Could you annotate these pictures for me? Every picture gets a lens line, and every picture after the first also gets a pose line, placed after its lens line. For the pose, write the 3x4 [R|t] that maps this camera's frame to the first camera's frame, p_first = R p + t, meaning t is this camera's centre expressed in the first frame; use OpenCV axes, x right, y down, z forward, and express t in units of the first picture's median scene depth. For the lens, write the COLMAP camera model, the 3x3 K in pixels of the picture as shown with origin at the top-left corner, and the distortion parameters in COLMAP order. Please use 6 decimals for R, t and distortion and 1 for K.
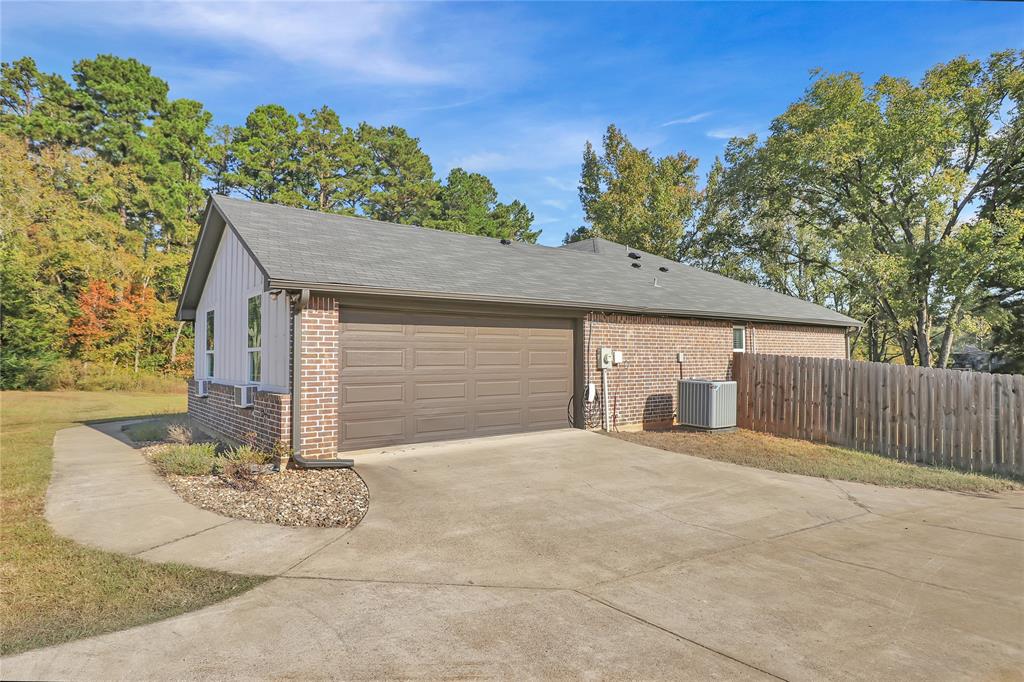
lens RADIAL K [[593.8, 0, 510.6], [0, 593.8, 343.2], [0, 0, 1]] dist [-0.013129, 0.001830]
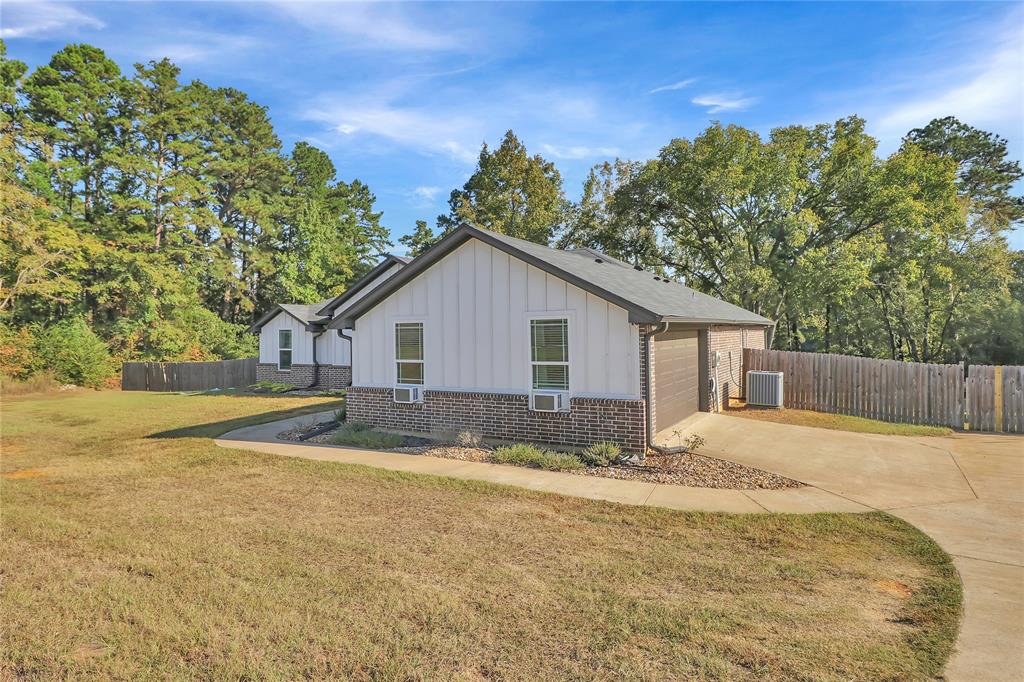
lens RADIAL K [[593.8, 0, 520.6], [0, 593.8, 331.9], [0, 0, 1]] dist [-0.013129, 0.001830]
pose [[0.922405, -0.008204, 0.386138, -0.710139], [0.000170, 0.999783, 0.020835, -0.058890], [-0.386225, -0.019153, 0.922206, -0.065474]]
